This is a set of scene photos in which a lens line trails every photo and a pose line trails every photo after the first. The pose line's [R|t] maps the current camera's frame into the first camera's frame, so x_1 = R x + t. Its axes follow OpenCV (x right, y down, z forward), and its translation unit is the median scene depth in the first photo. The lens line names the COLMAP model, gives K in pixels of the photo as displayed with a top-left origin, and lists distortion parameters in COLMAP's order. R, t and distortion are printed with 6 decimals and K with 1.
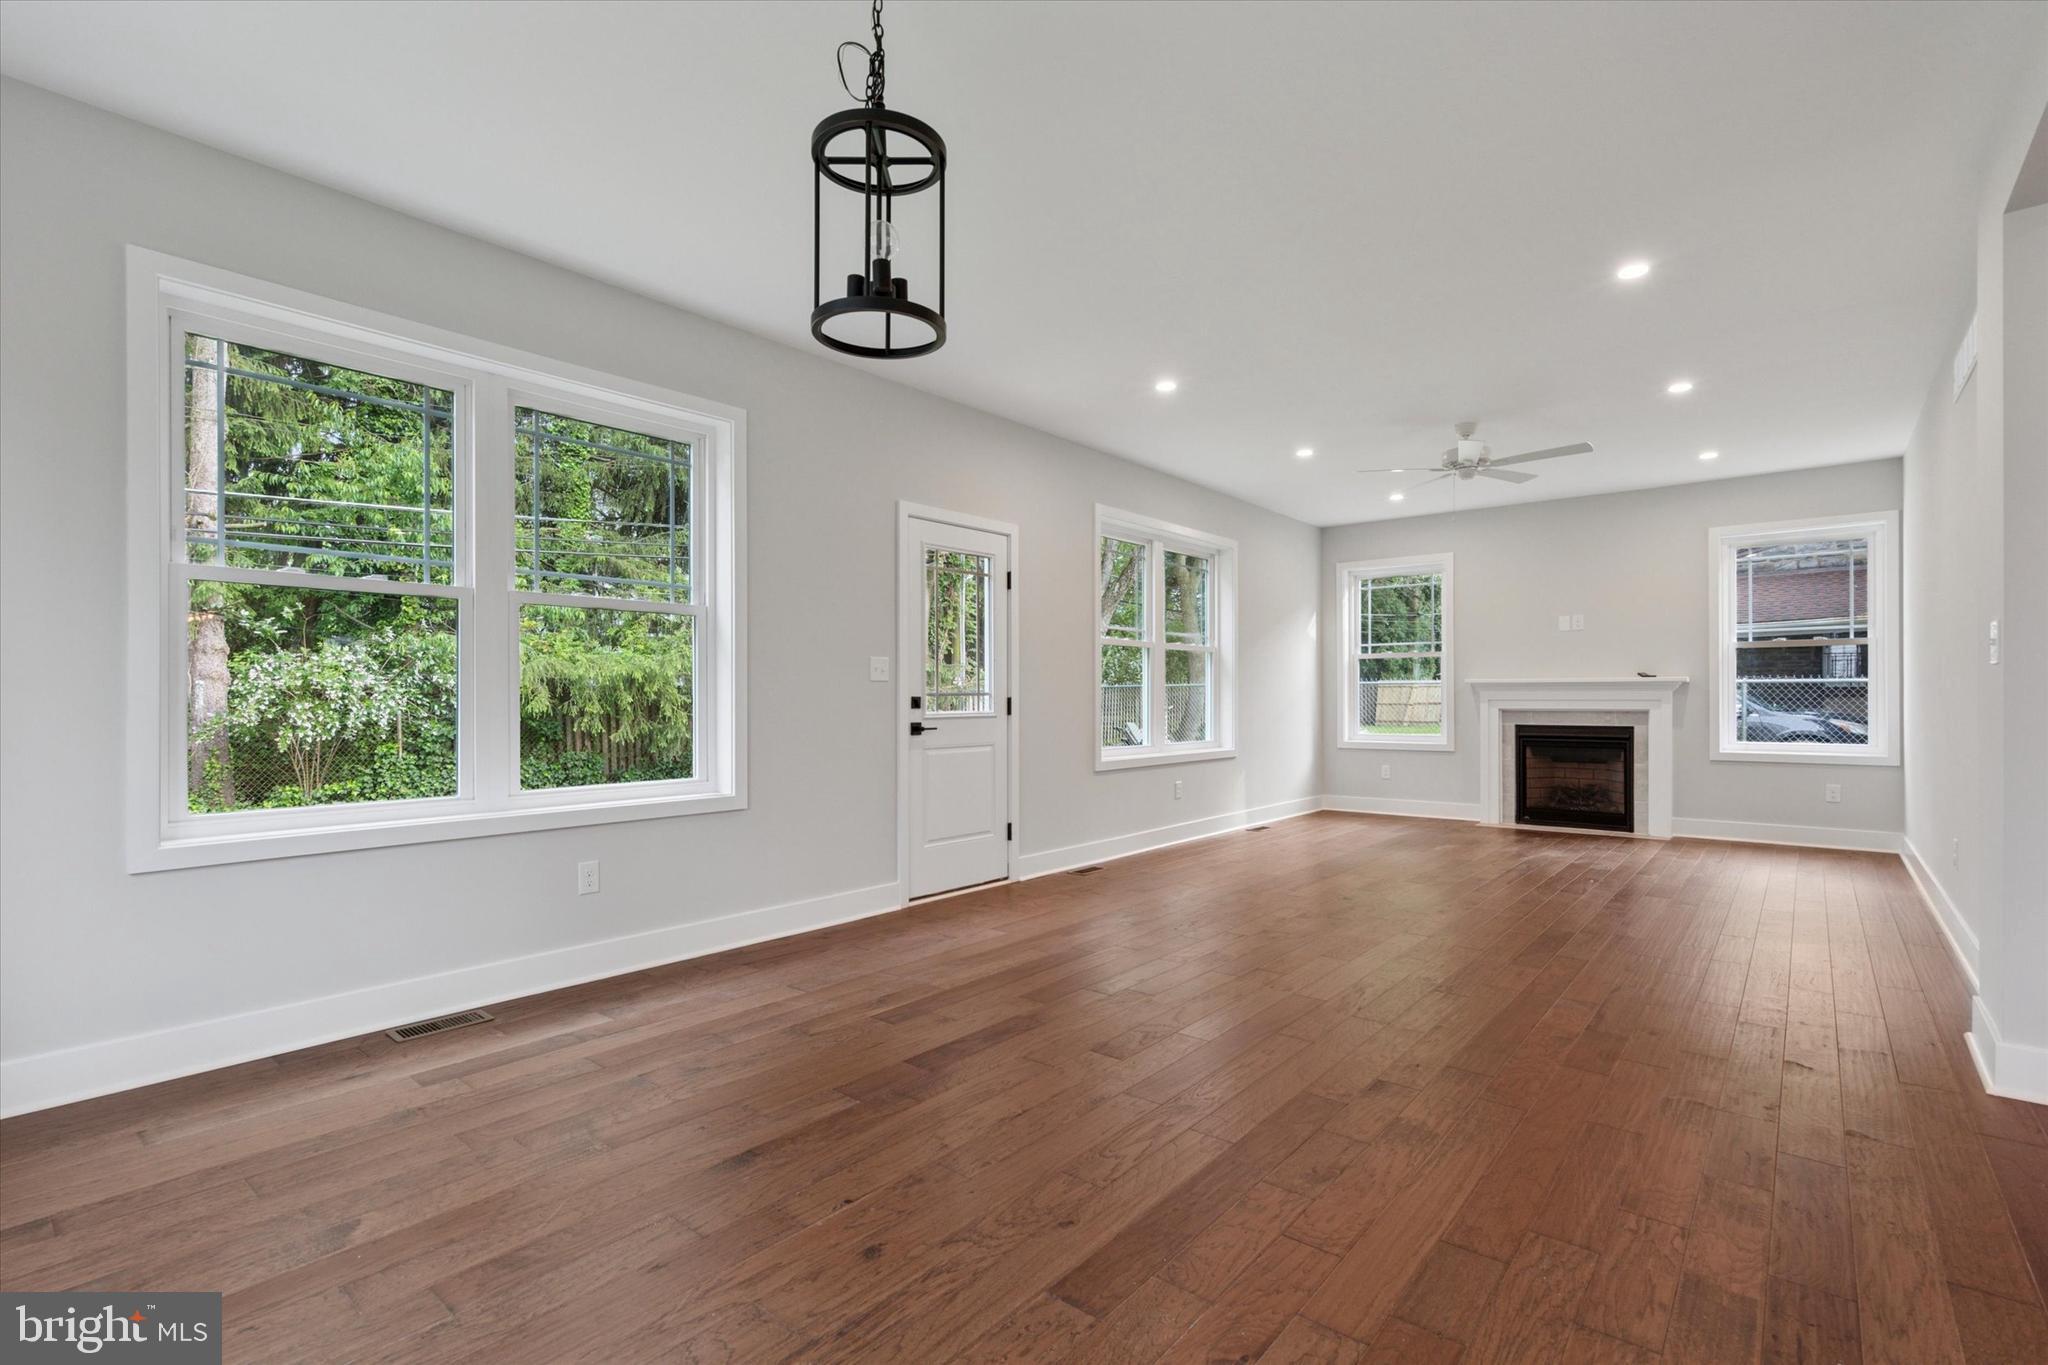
lens RADIAL K [[959.3, 0, 1025.9], [0, 959.3, 695.2], [0, 0, 1]] dist [-0.003210, 0.002518]
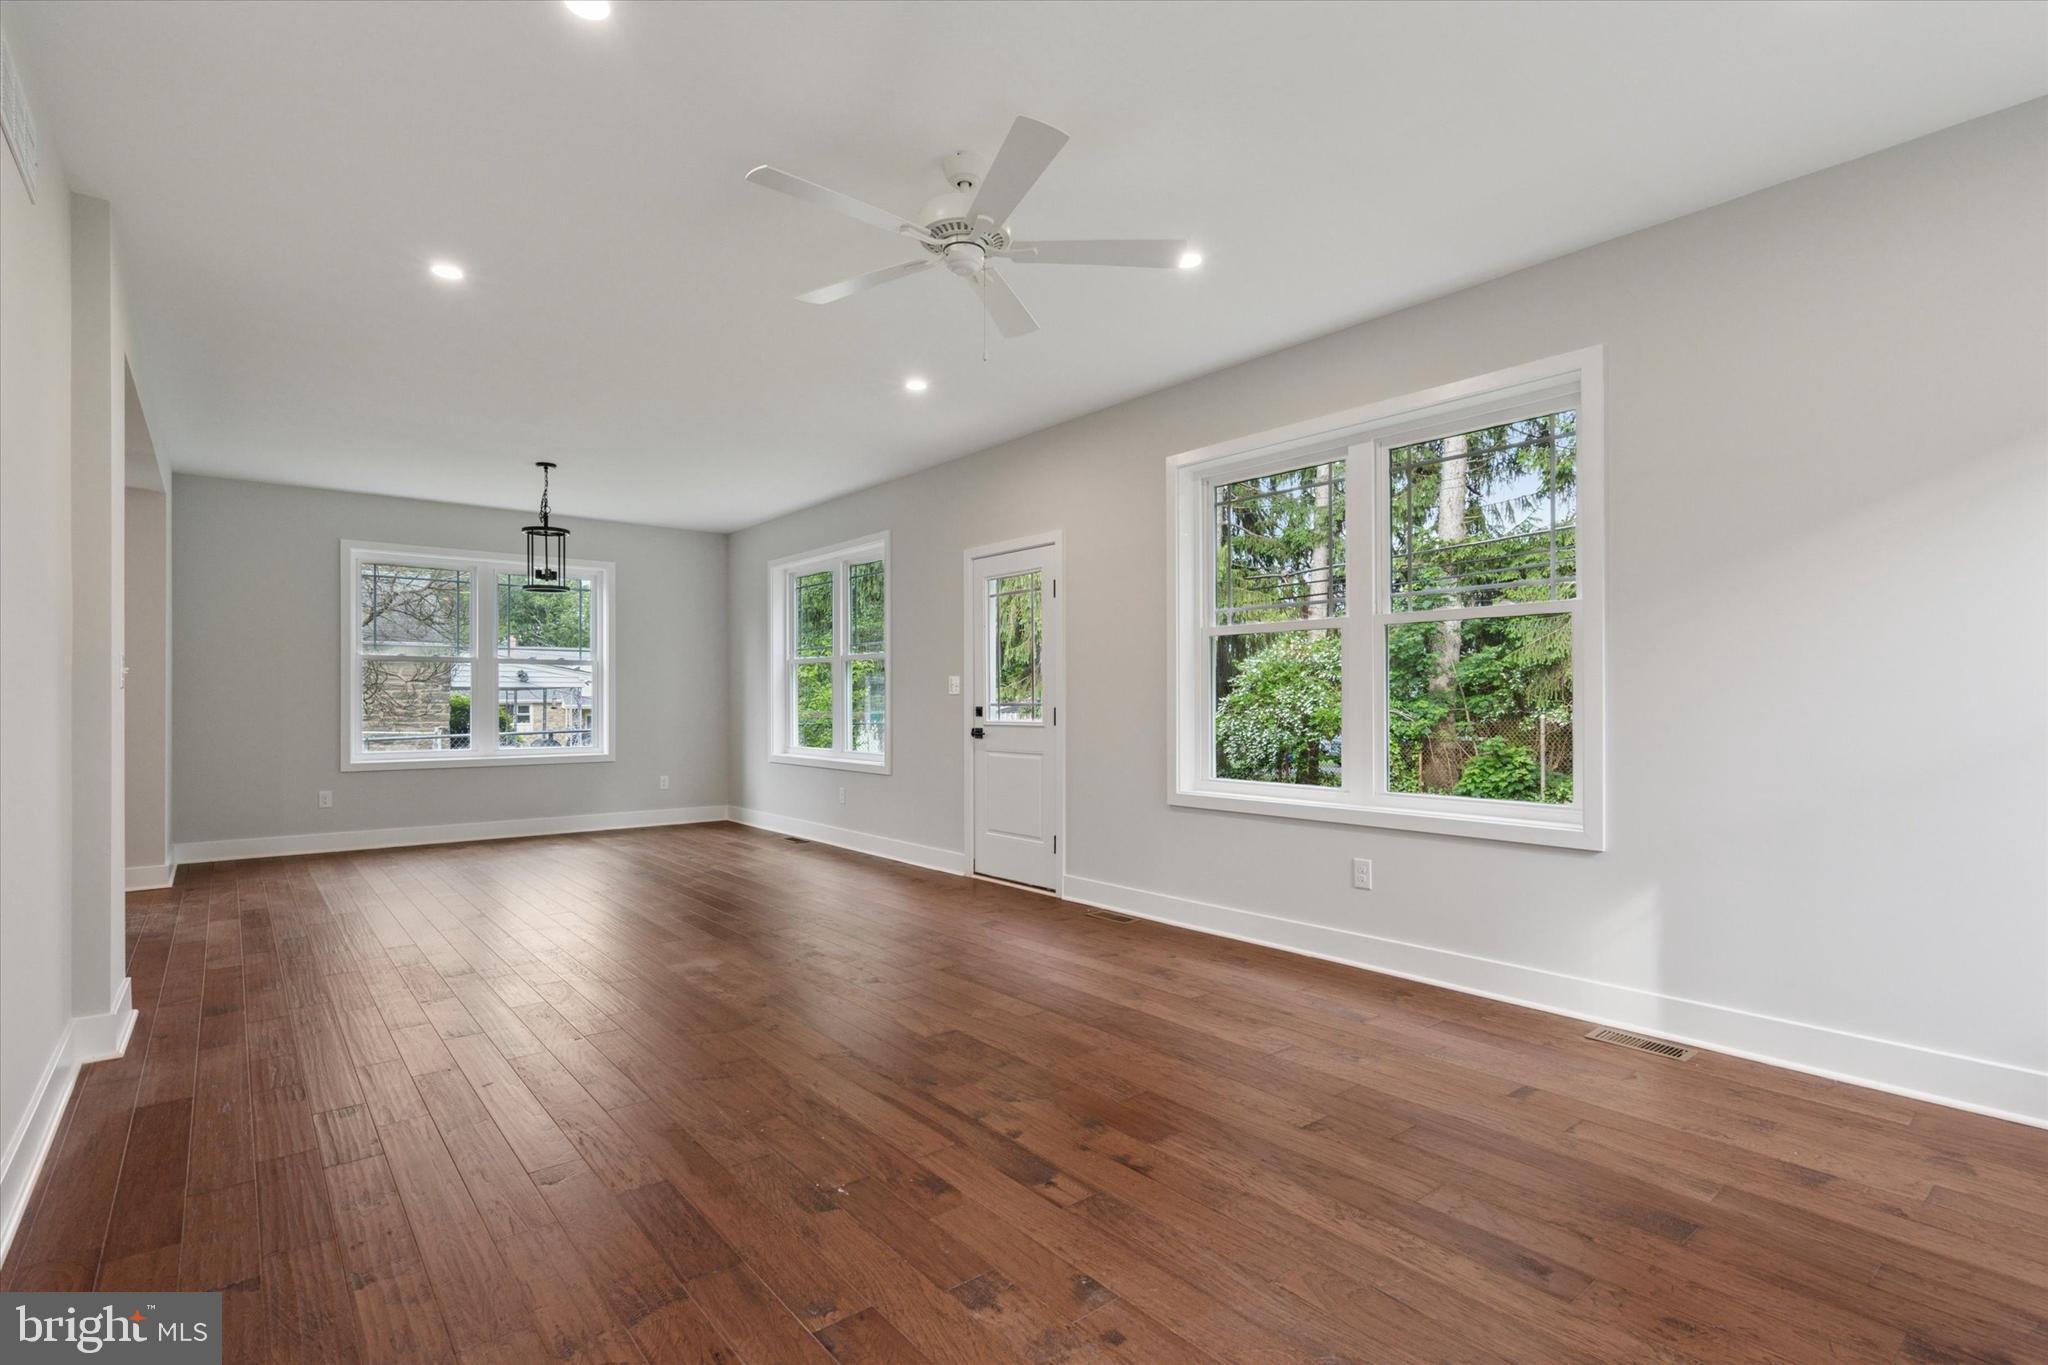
lens RADIAL K [[959.3, 0, 984.5], [0, 959.3, 698.1], [0, 0, 1]] dist [-0.003210, 0.002518]
pose [[-0.206864, -0.000598, -0.978370, 0.699180], [0.004319, 0.999990, -0.001524, -0.004600], [0.978360, -0.004541, -0.206859, 0.824056]]
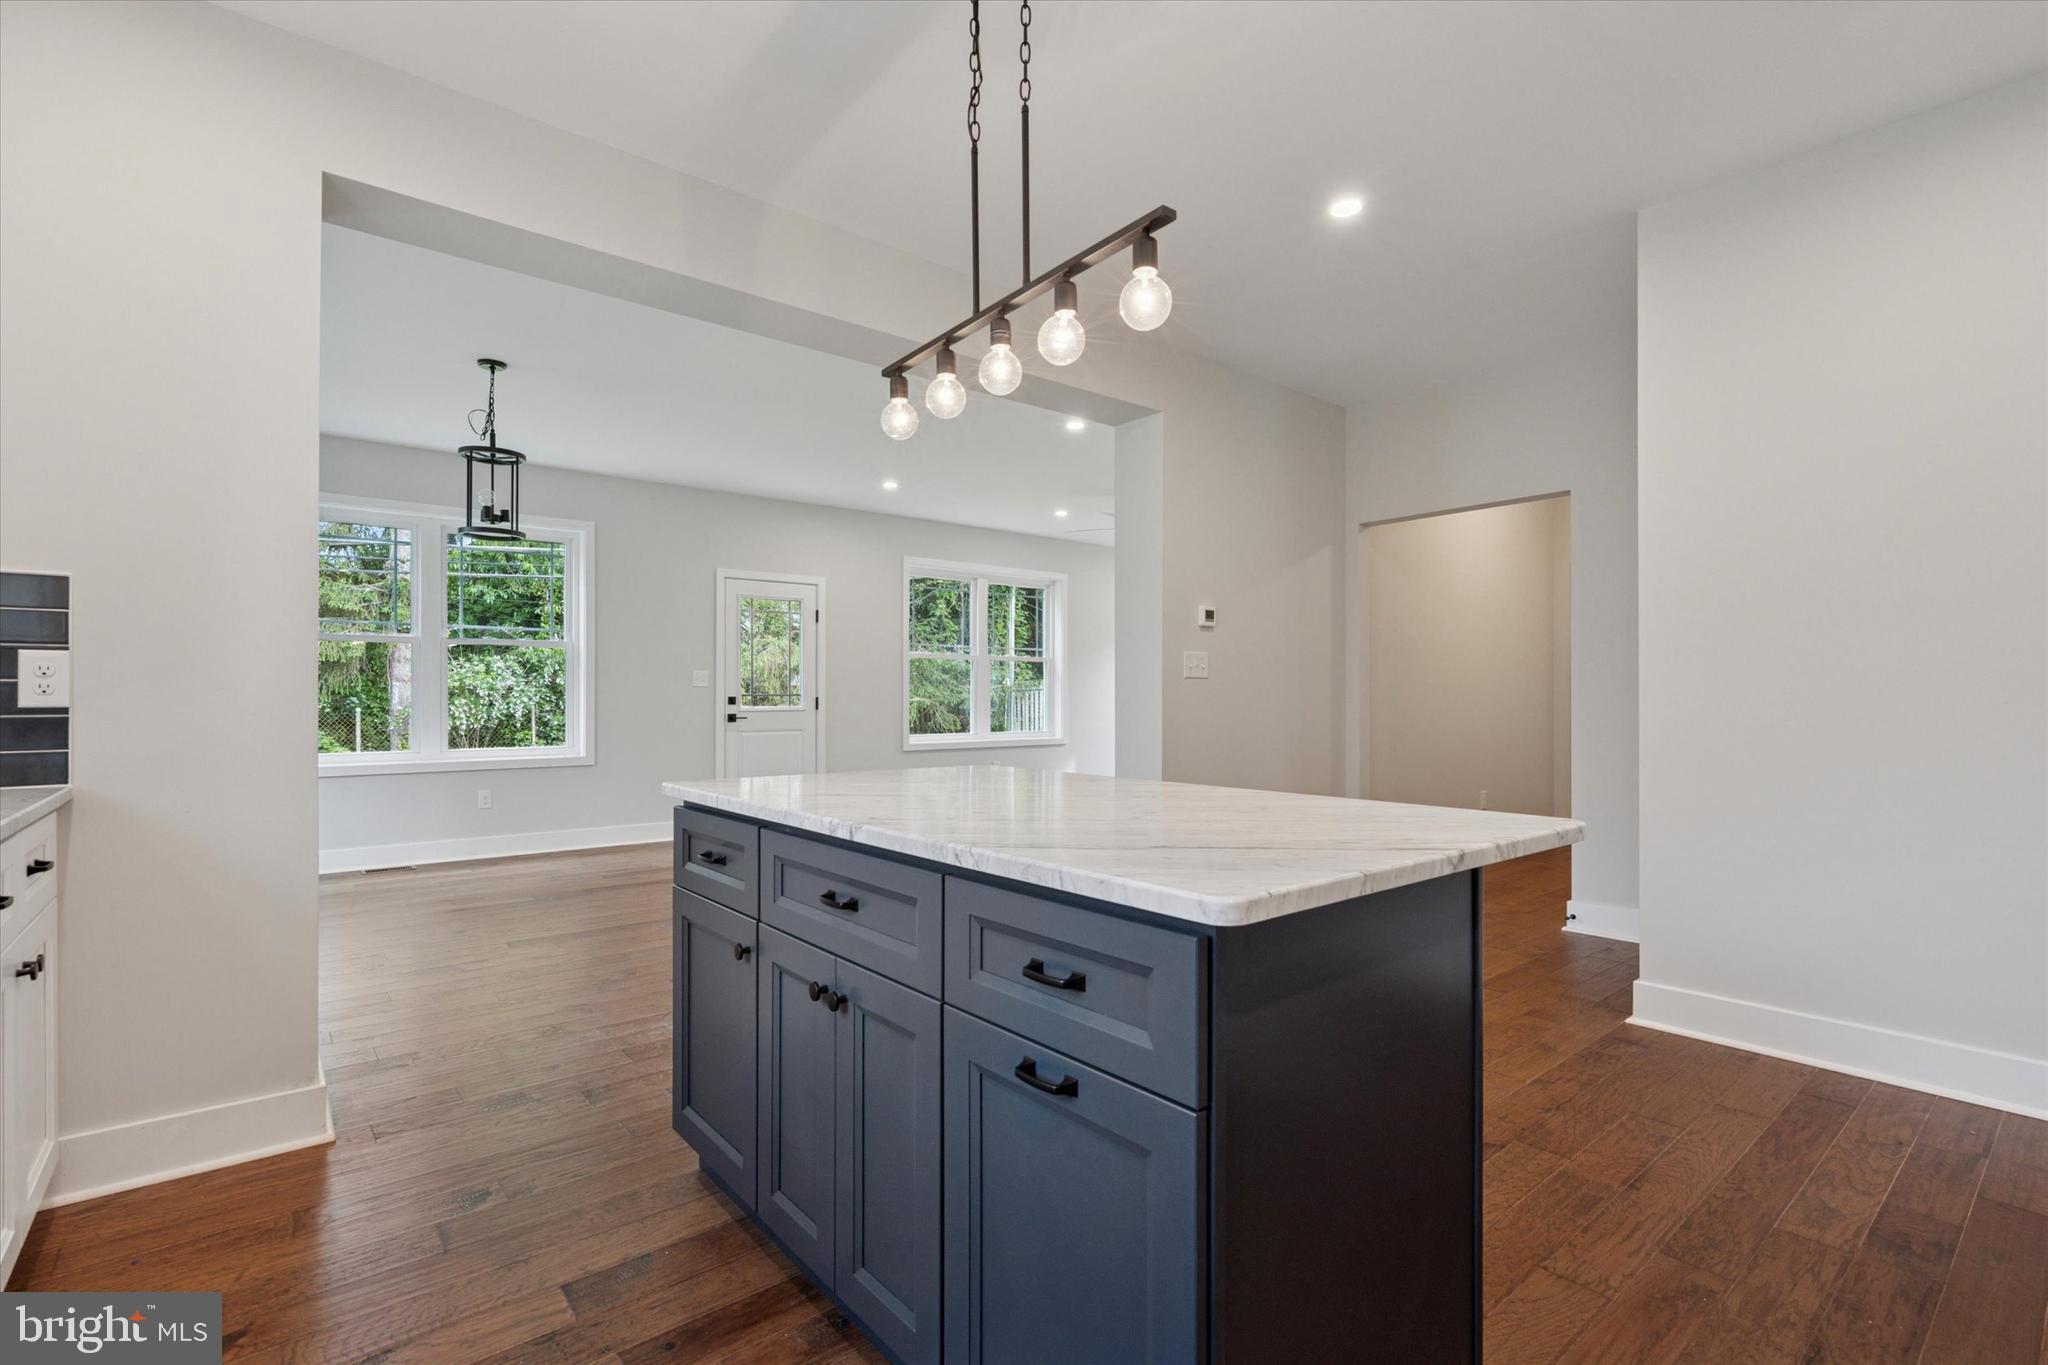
lens RADIAL K [[959.3, 0, 1020.1], [0, 959.3, 687.4], [0, 0, 1]] dist [-0.003210, 0.002518]
pose [[0.982720, 0.001057, -0.185097, 0.400204], [-0.002185, 0.999980, -0.005891, -0.003442], [0.185087, 0.006194, 0.982703, -0.262292]]
